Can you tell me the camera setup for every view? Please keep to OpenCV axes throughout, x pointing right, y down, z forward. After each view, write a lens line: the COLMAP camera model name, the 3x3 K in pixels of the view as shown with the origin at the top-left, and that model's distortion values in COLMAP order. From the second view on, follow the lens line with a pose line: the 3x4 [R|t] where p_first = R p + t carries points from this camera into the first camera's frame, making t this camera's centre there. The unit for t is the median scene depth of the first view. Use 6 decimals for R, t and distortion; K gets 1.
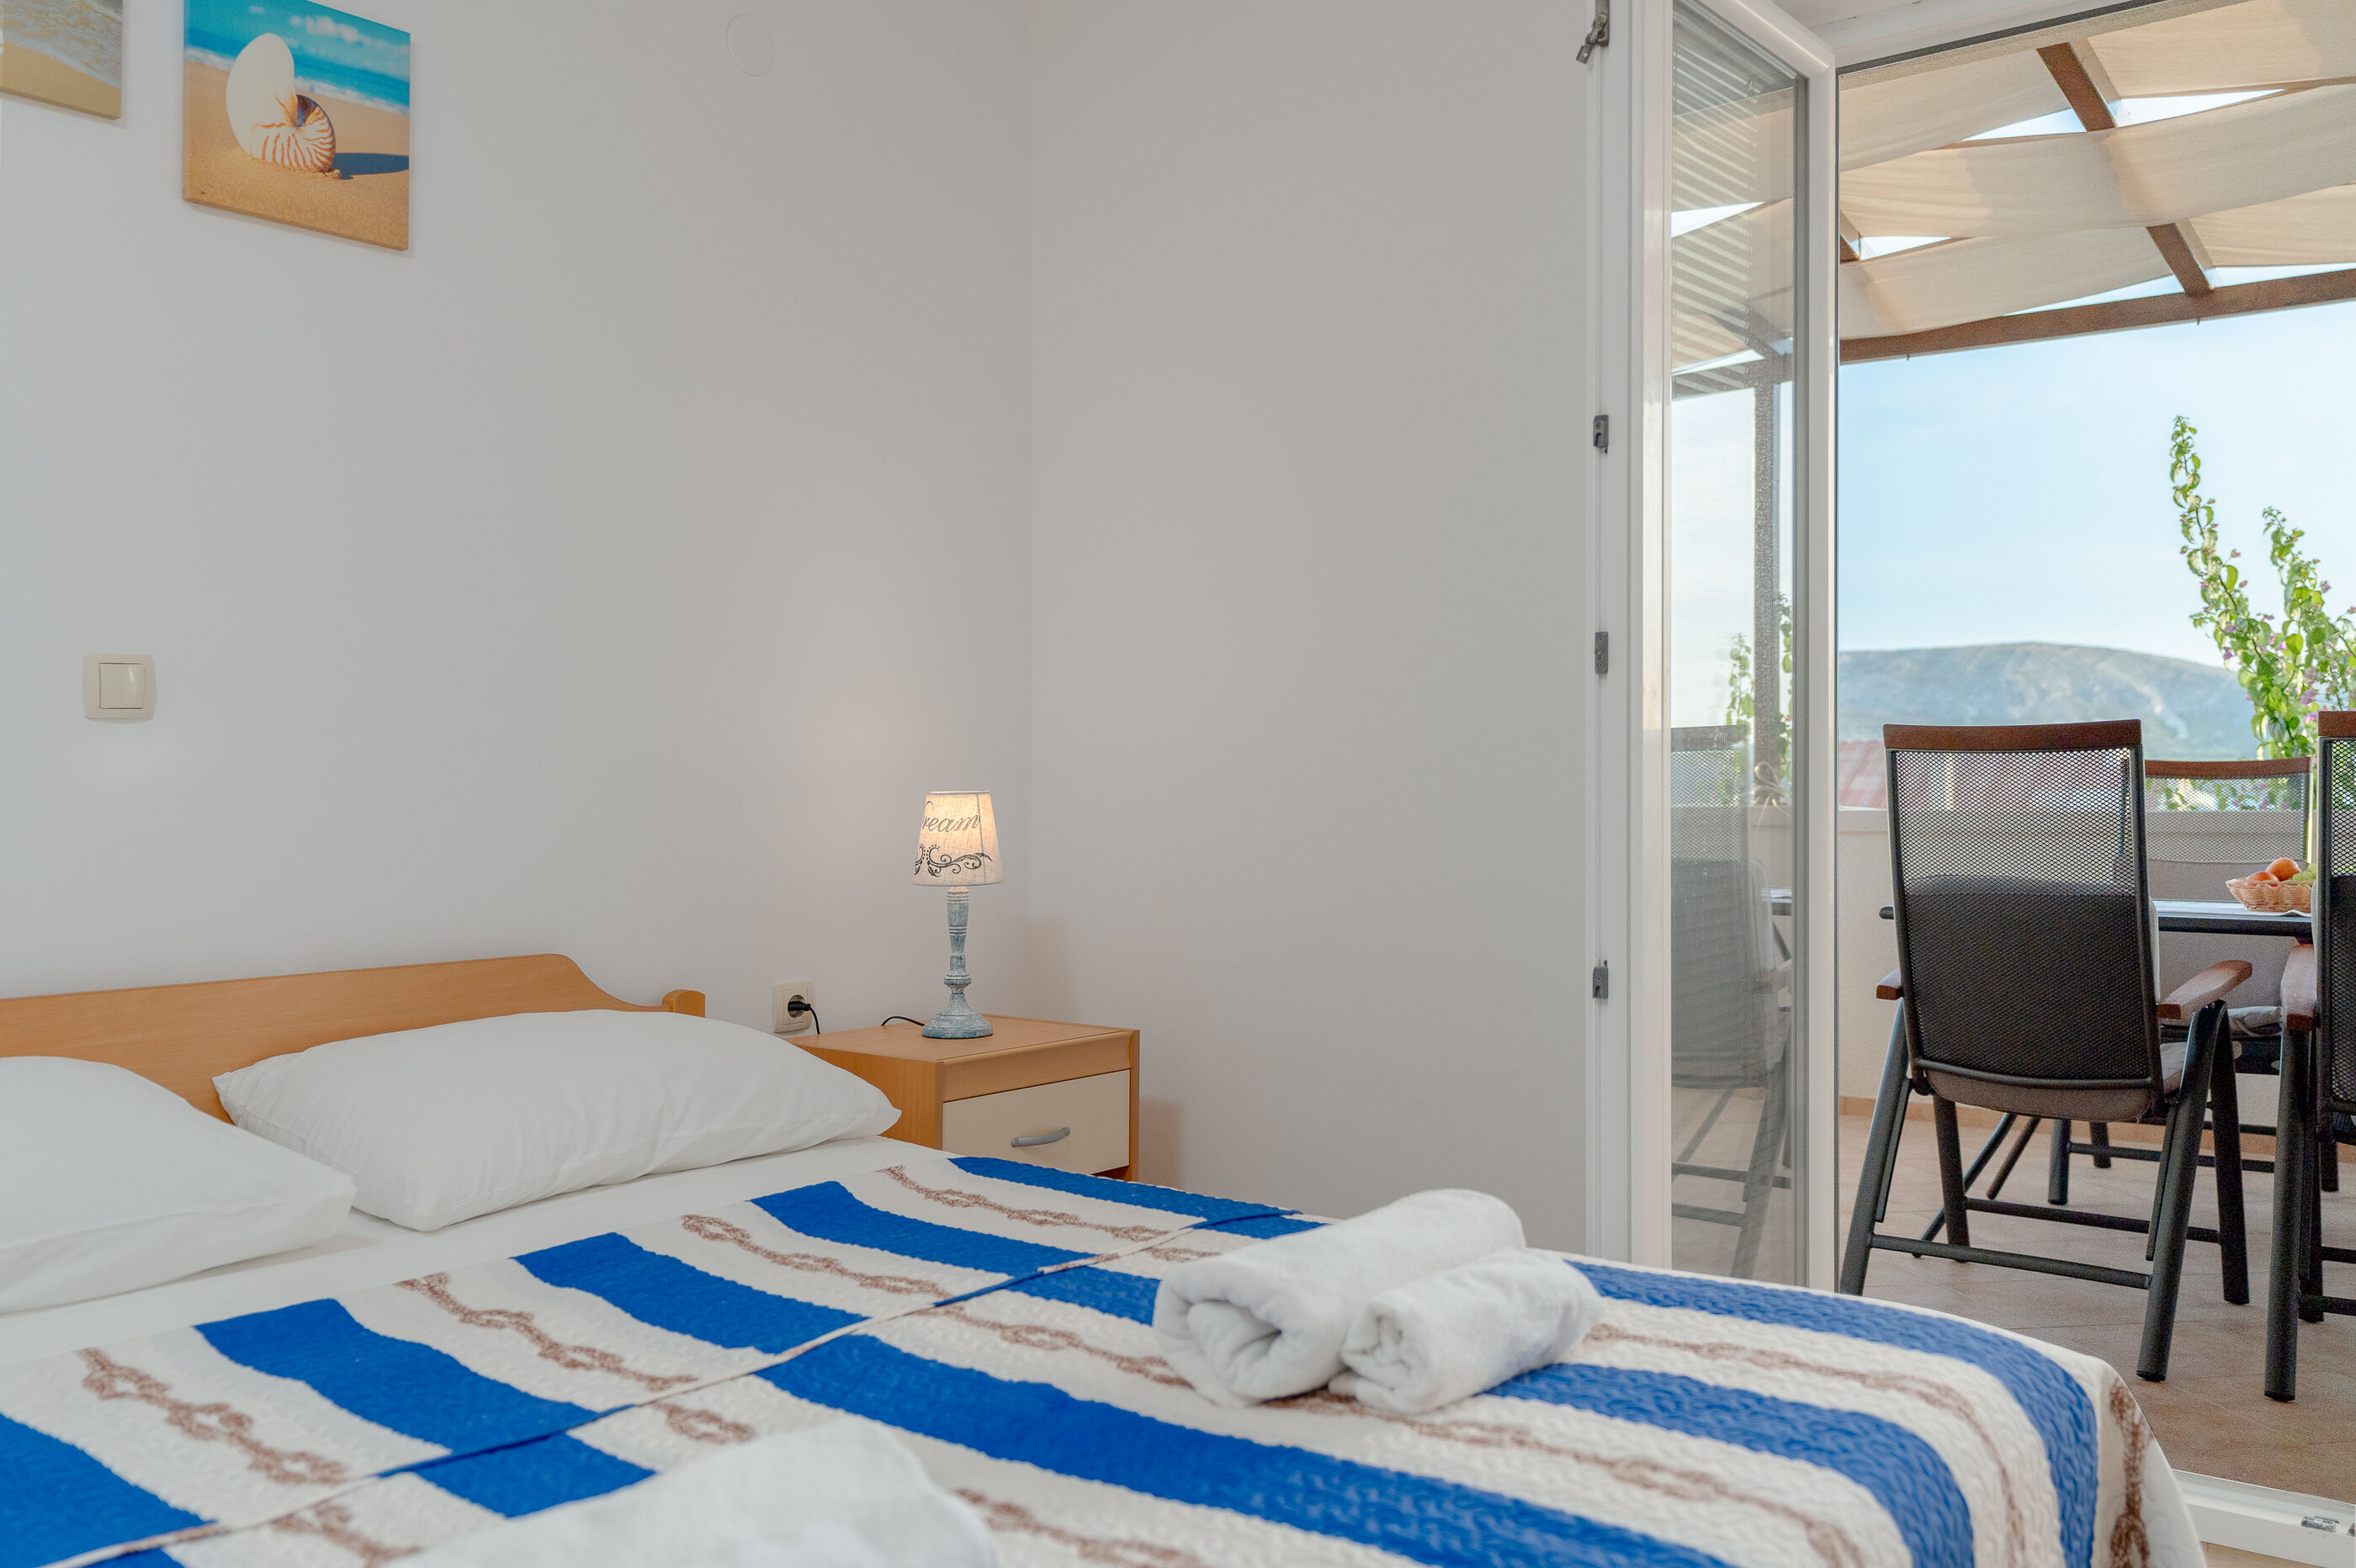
lens RADIAL K [[1977.6, 0, 1150.2], [0, 1977.6, 737.3], [0, 0, 1]] dist [0.013335, -0.017559]
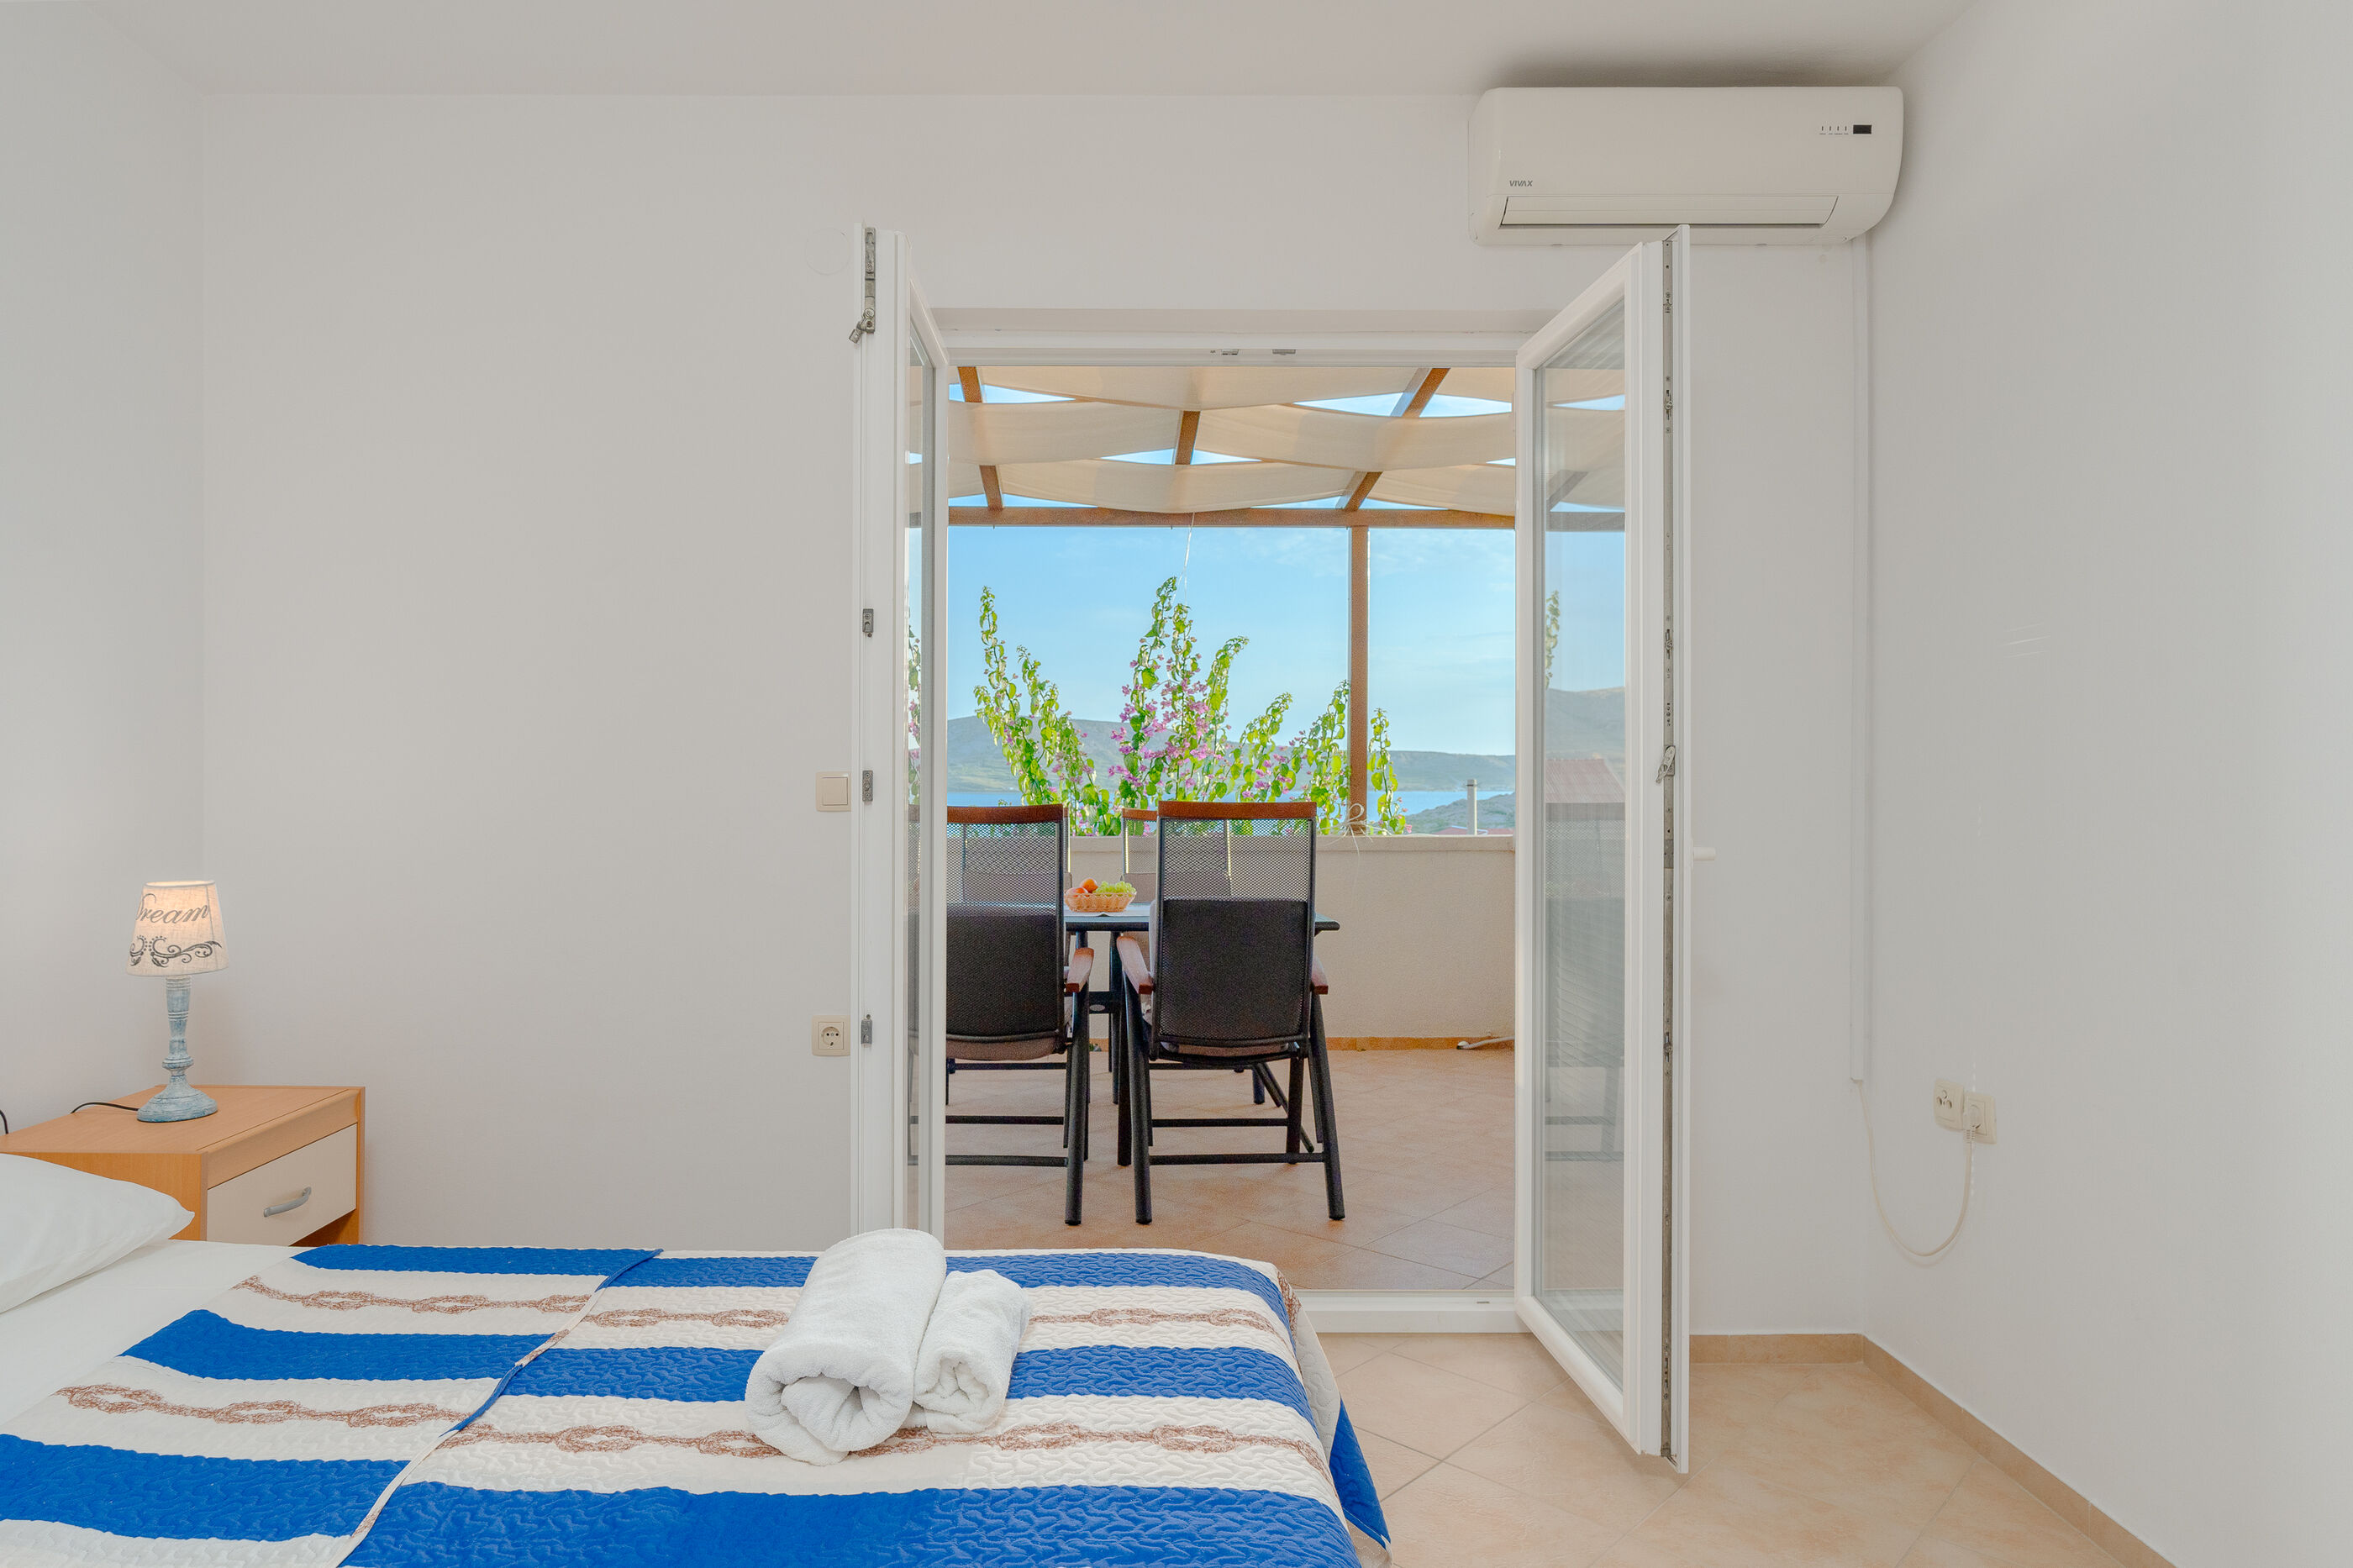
lens RADIAL K [[1413.4, 0, 1101.7], [0, 1413.4, 767.4], [0, 0, 1]] dist [0.002612, -0.004006]
pose [[0.776010, 0.011354, 0.630619, -0.223023], [-0.021645, 0.999728, 0.008636, -0.058848], [-0.630349, -0.020352, 0.776045, 0.133044]]
